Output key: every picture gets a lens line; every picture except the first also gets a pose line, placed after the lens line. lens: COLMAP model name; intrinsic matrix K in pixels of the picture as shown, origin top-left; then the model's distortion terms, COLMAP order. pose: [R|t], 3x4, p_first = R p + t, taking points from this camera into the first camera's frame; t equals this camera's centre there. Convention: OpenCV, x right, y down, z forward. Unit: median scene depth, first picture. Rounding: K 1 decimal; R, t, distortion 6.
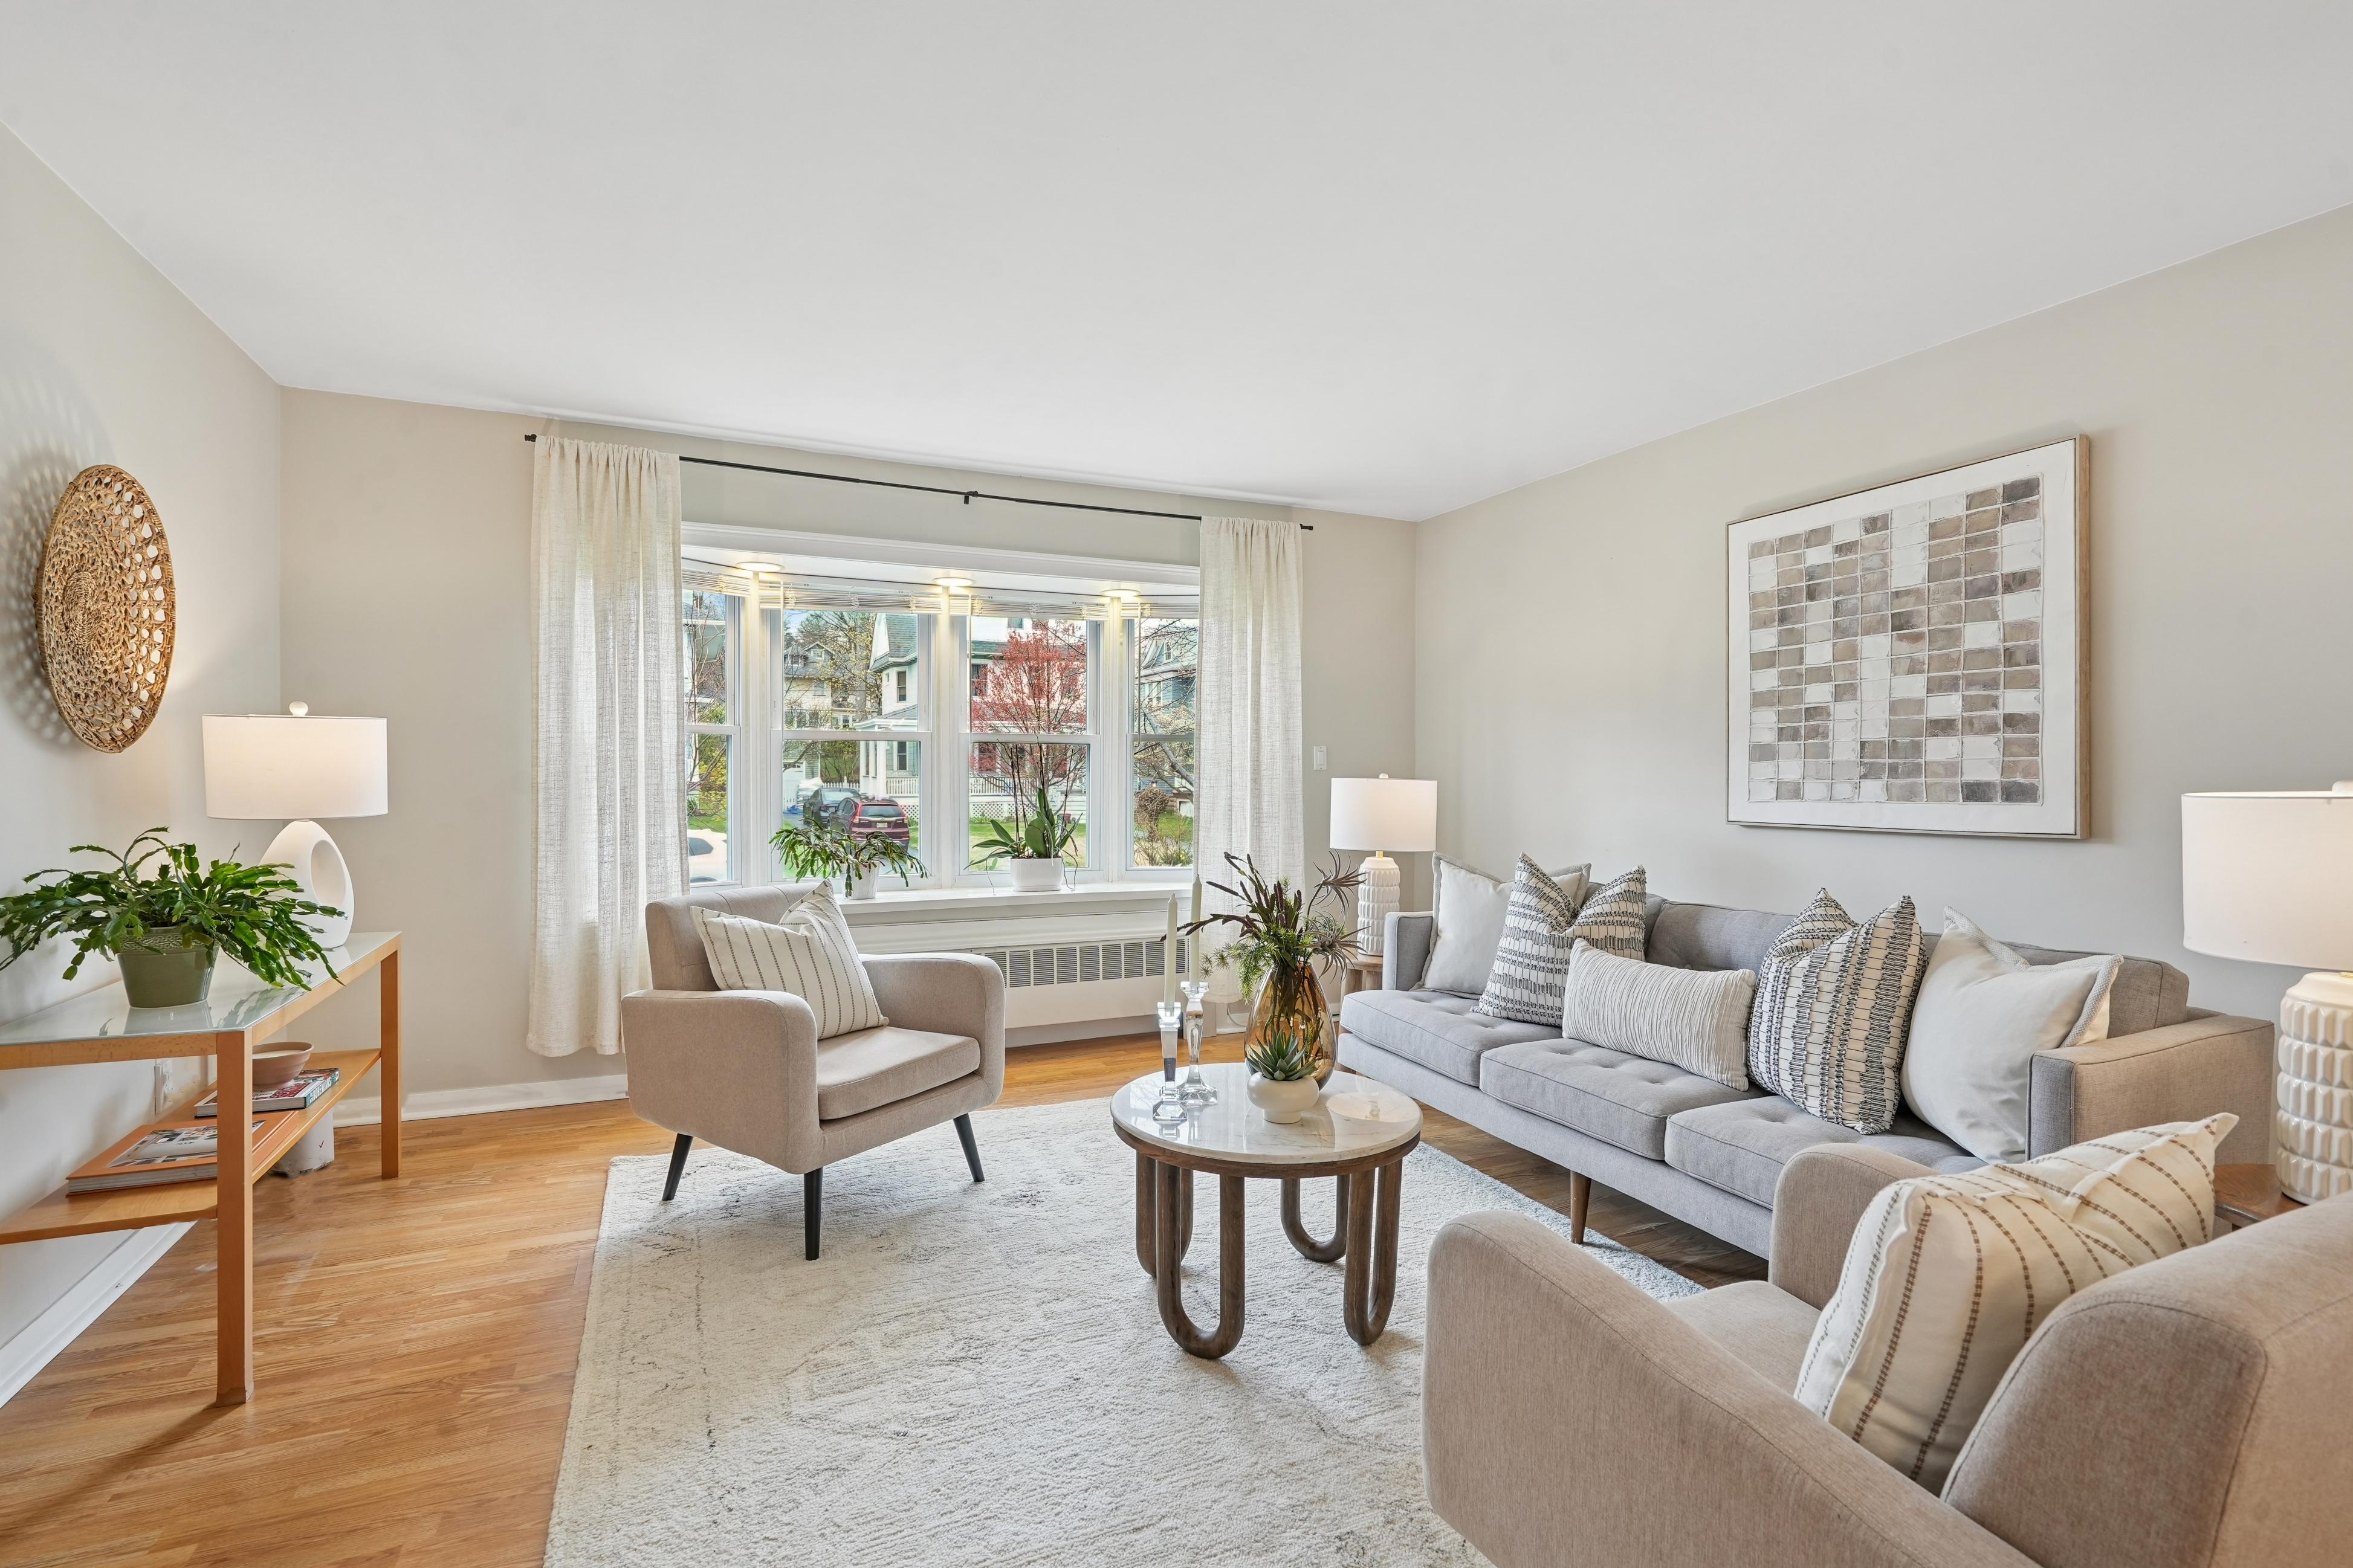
lens RADIAL K [[1068.4, 0, 1193.8], [0, 1068.4, 789.3], [0, 0, 1]] dist [-0.000413, -0.000027]
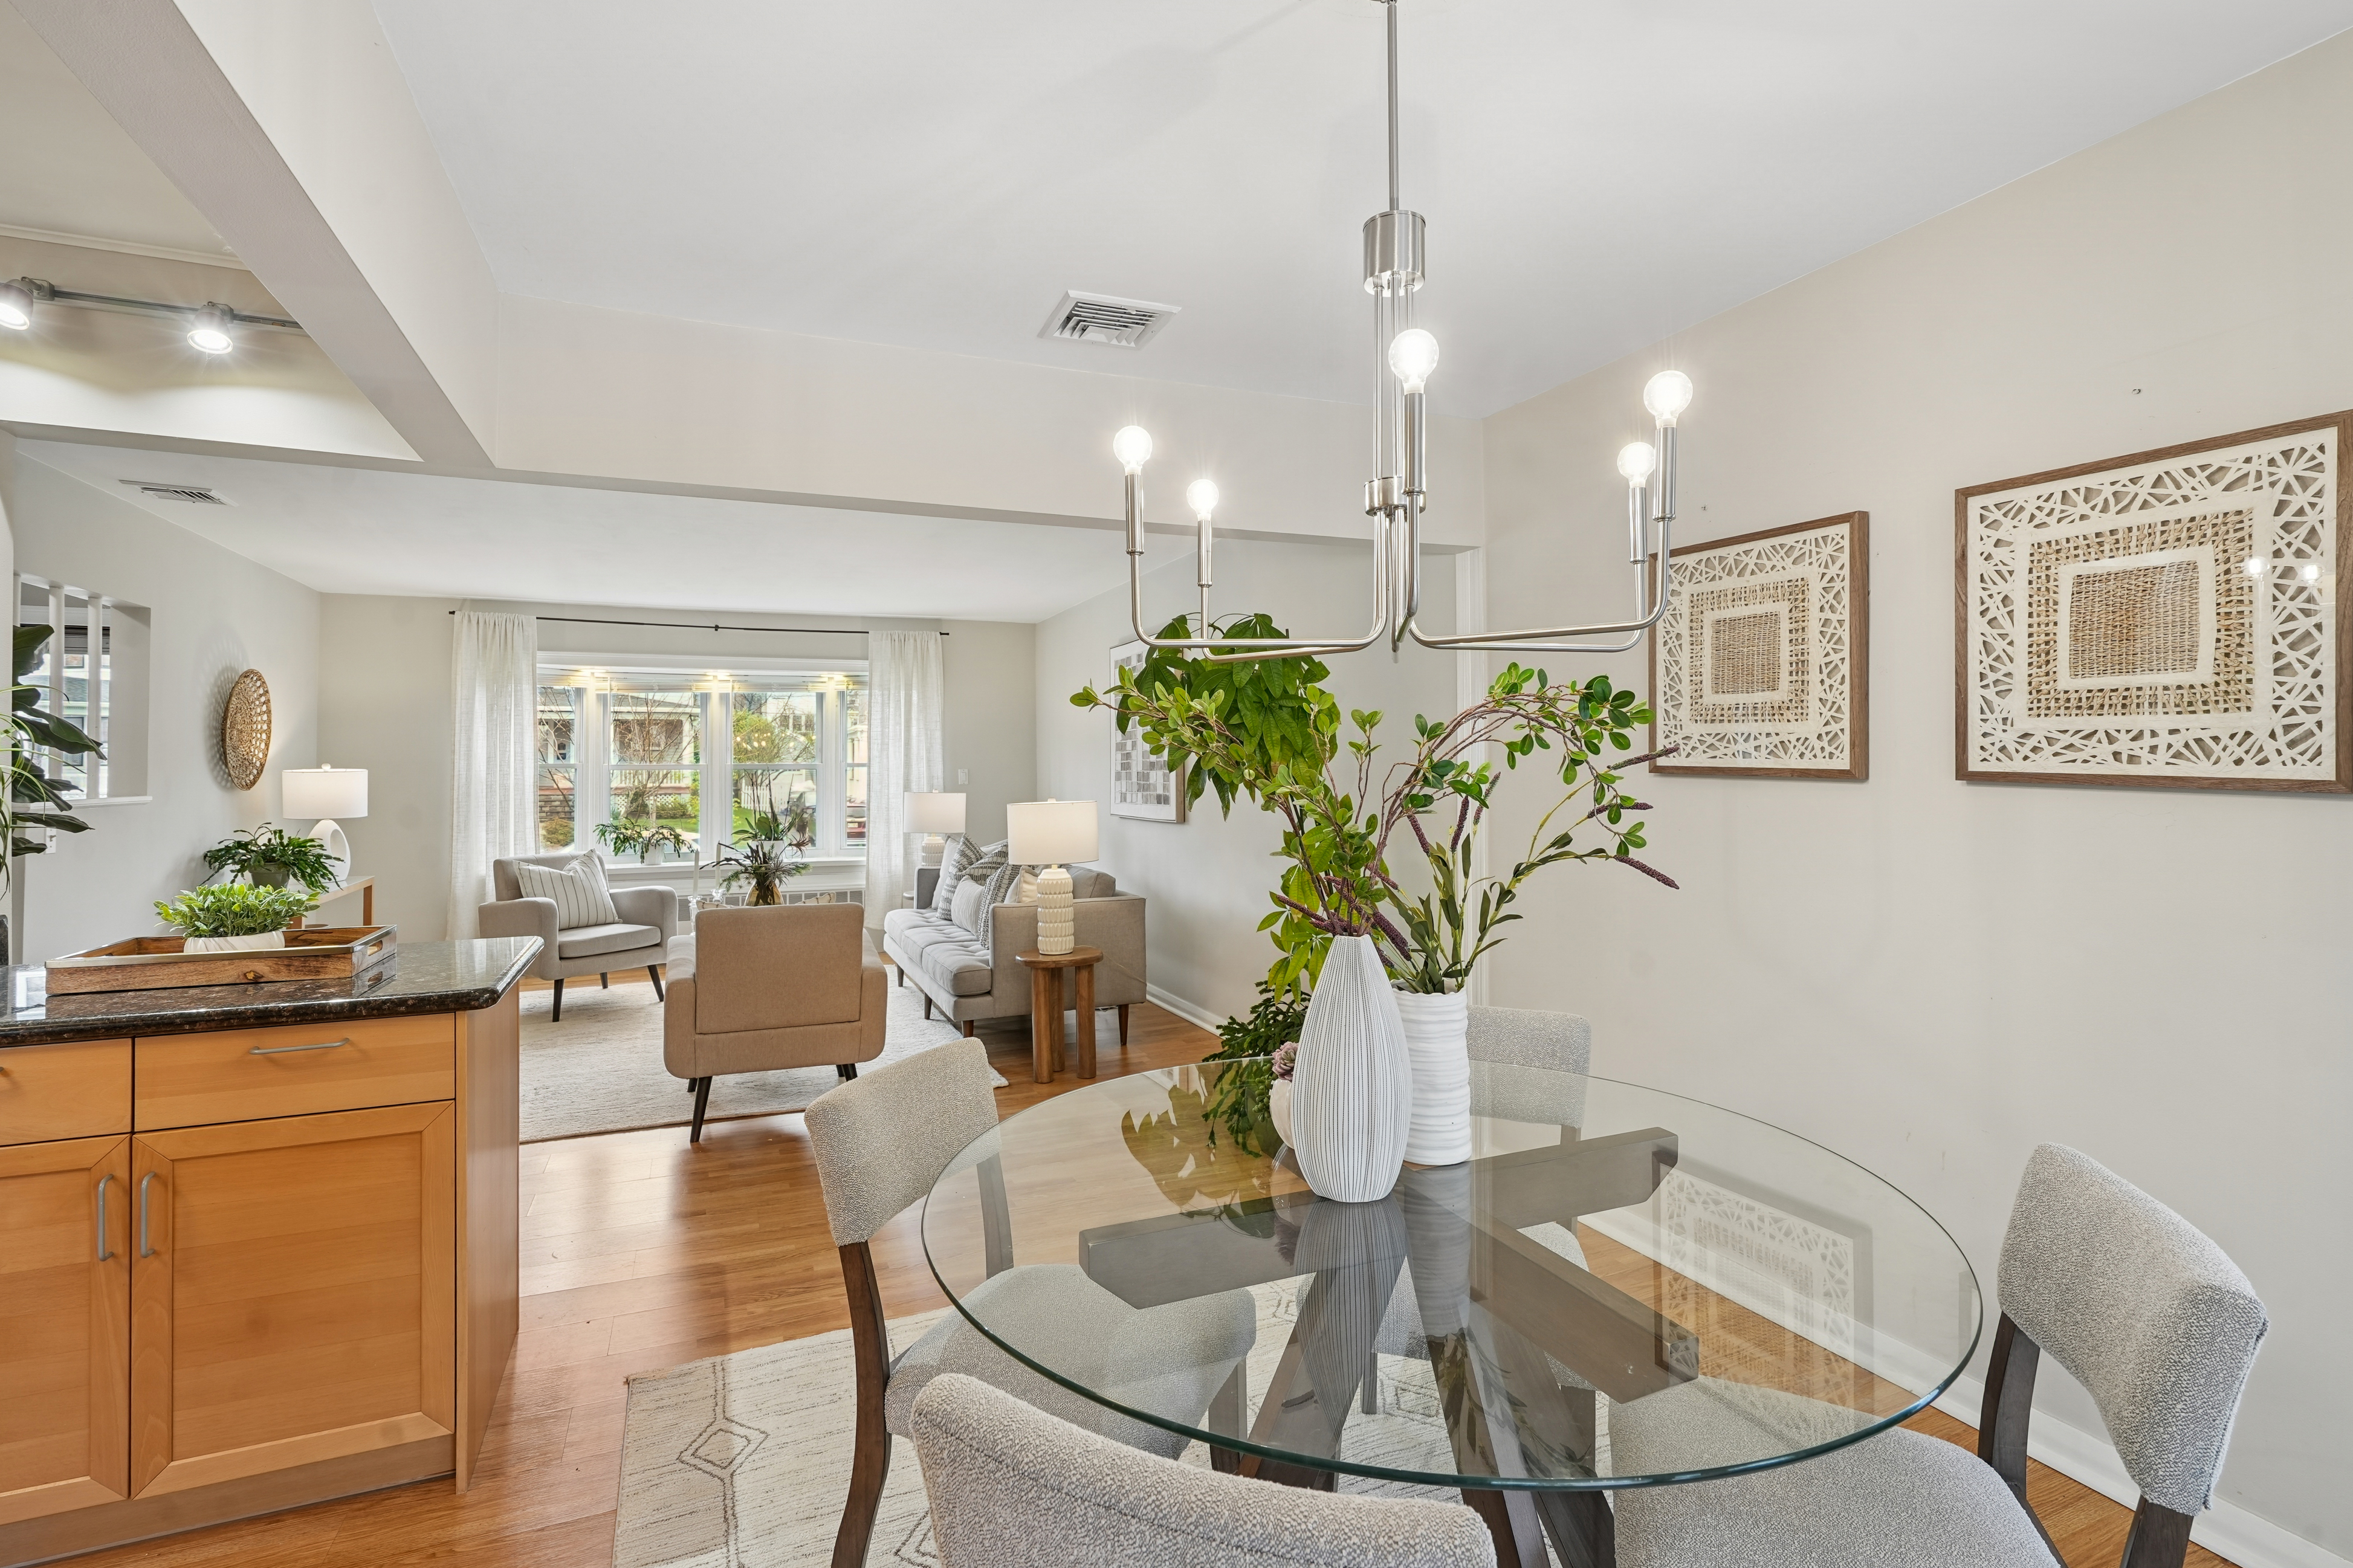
lens RADIAL K [[1075.0, 0, 1186.6], [0, 1075.0, 749.7], [0, 0, 1]] dist [0.000522, 0.000433]
pose [[0.999741, -0.007391, -0.021509, 0.776792], [0.006685, 0.999443, -0.032695, -0.023555], [0.021739, 0.032542, 0.999234, -0.931157]]
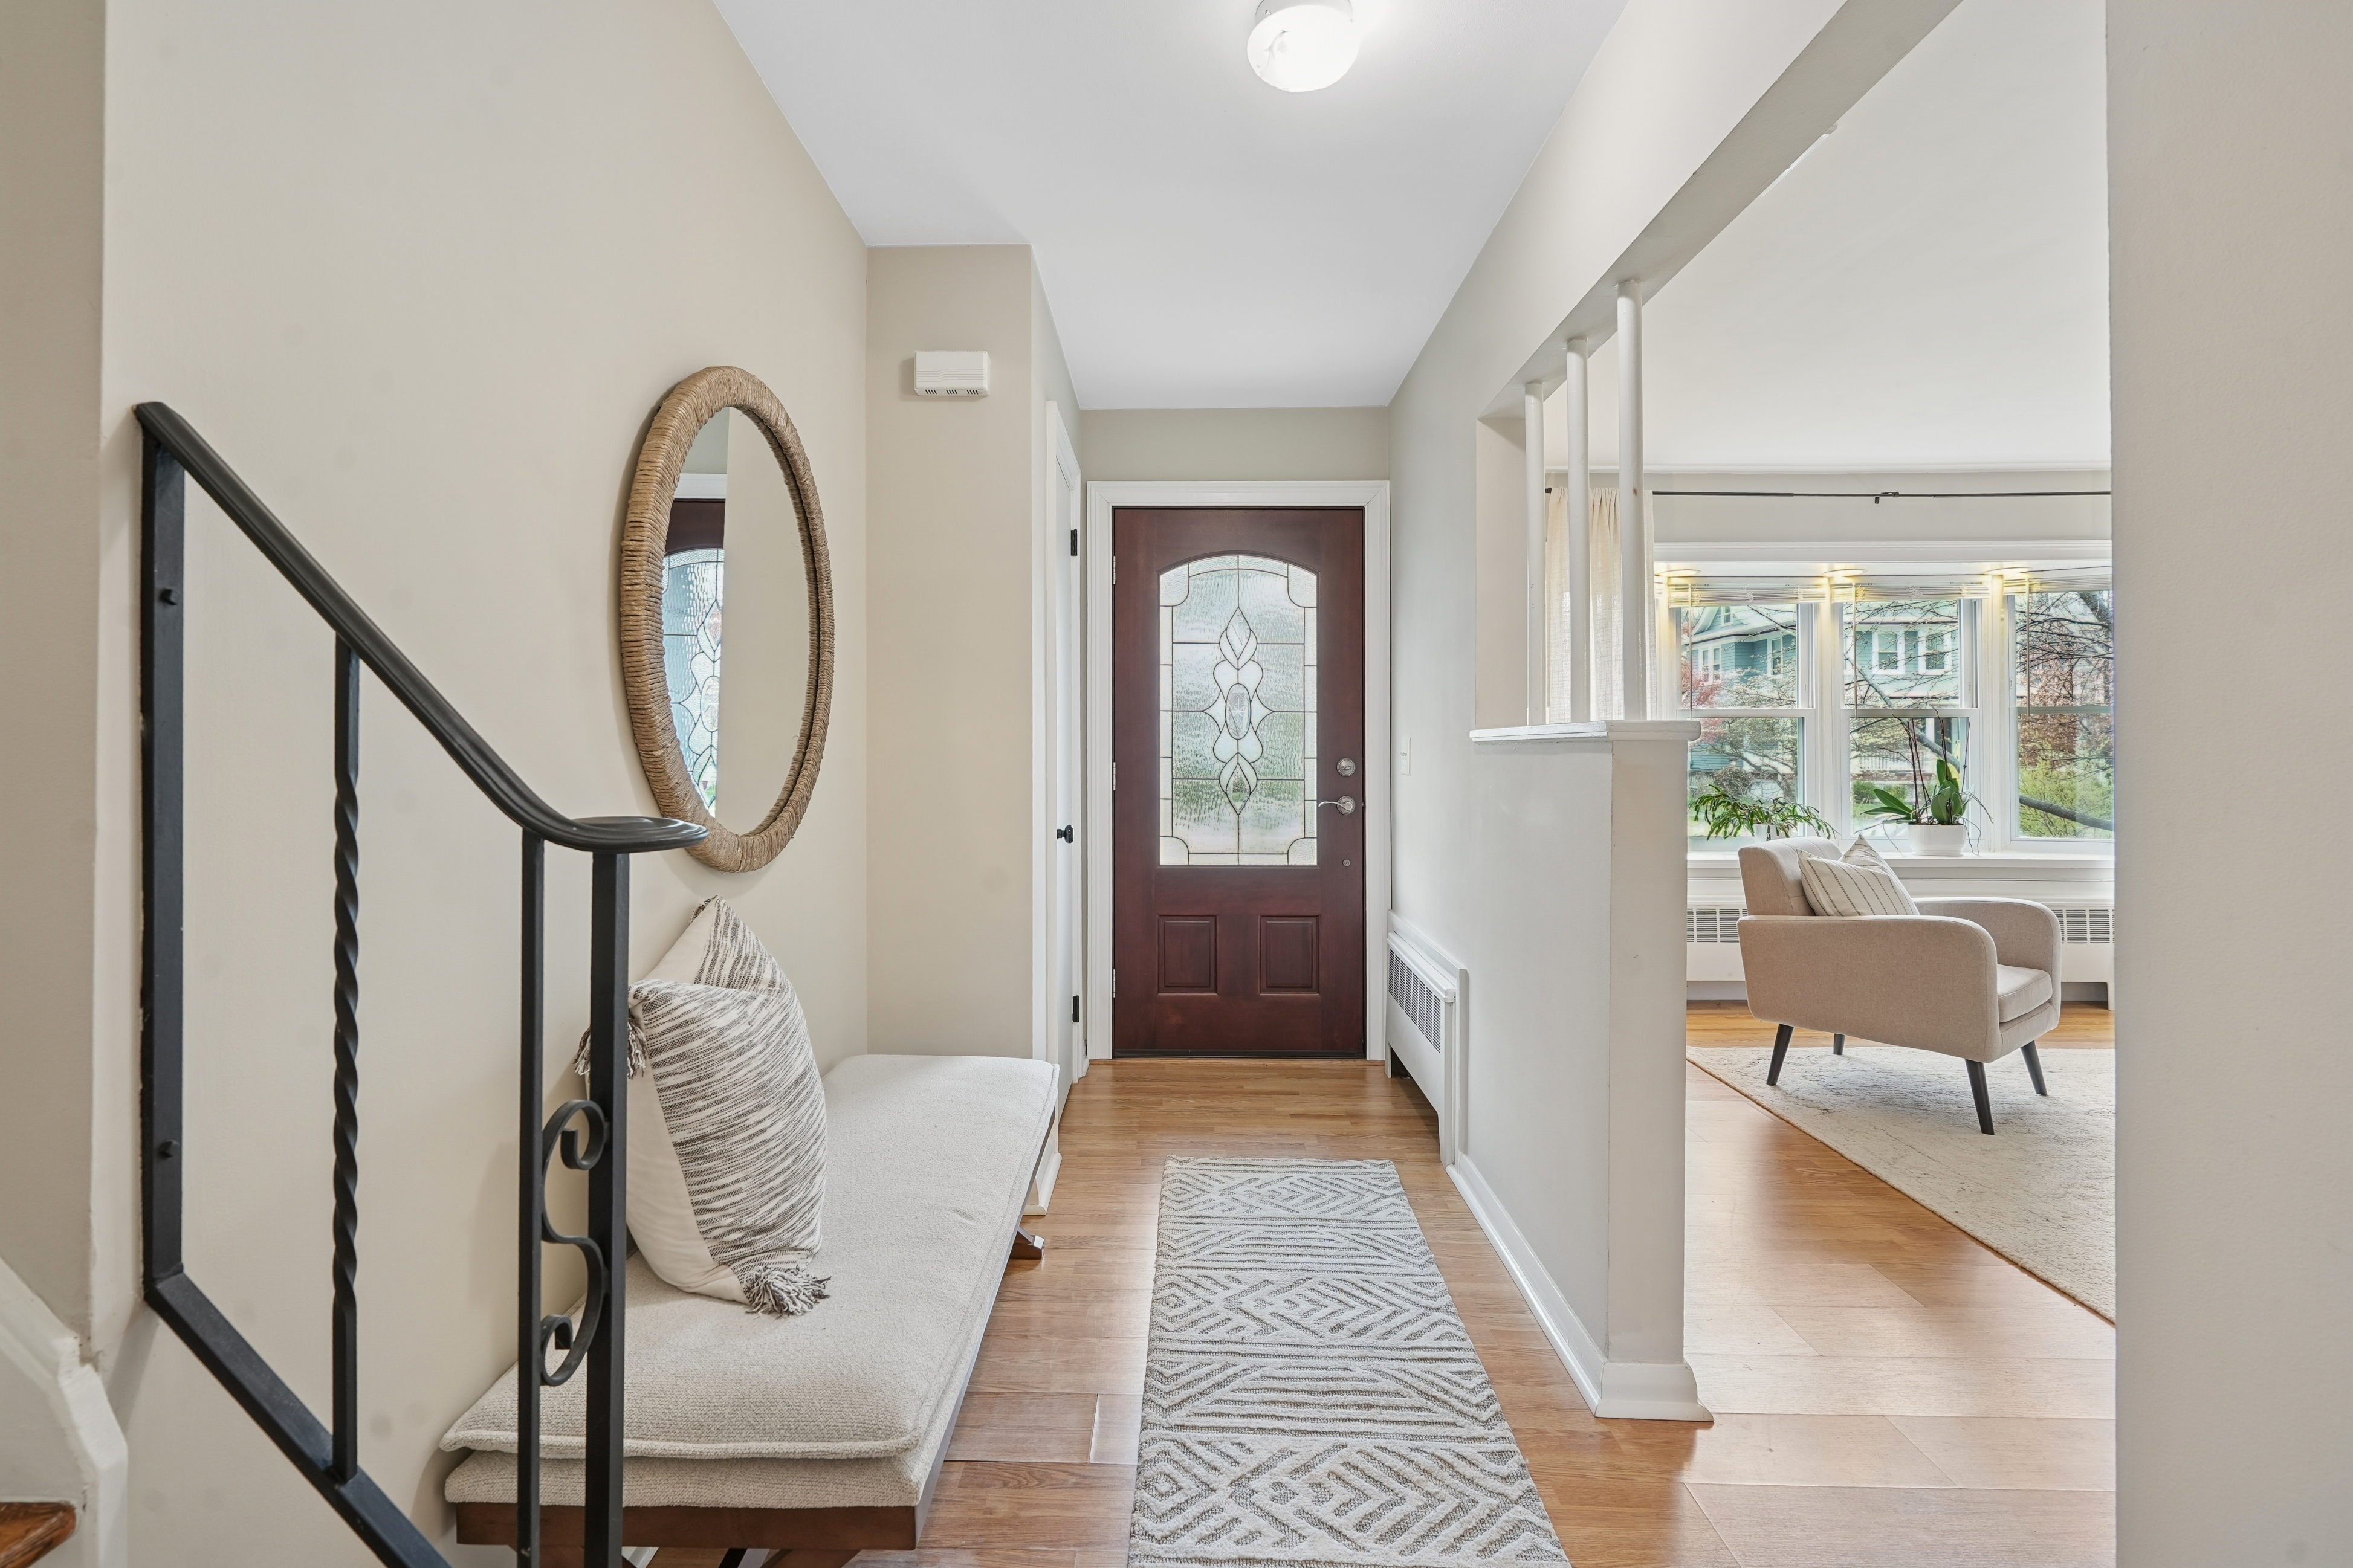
lens RADIAL K [[1075.0, 0, 1186.6], [0, 1075.0, 749.7], [0, 0, 1]] dist [0.000522, 0.000433]
pose [[0.901819, -0.004766, -0.432087, -0.514648], [-0.001102, 0.999911, -0.013330, 0.007134], [0.432112, 0.012497, 0.901733, -0.425060]]
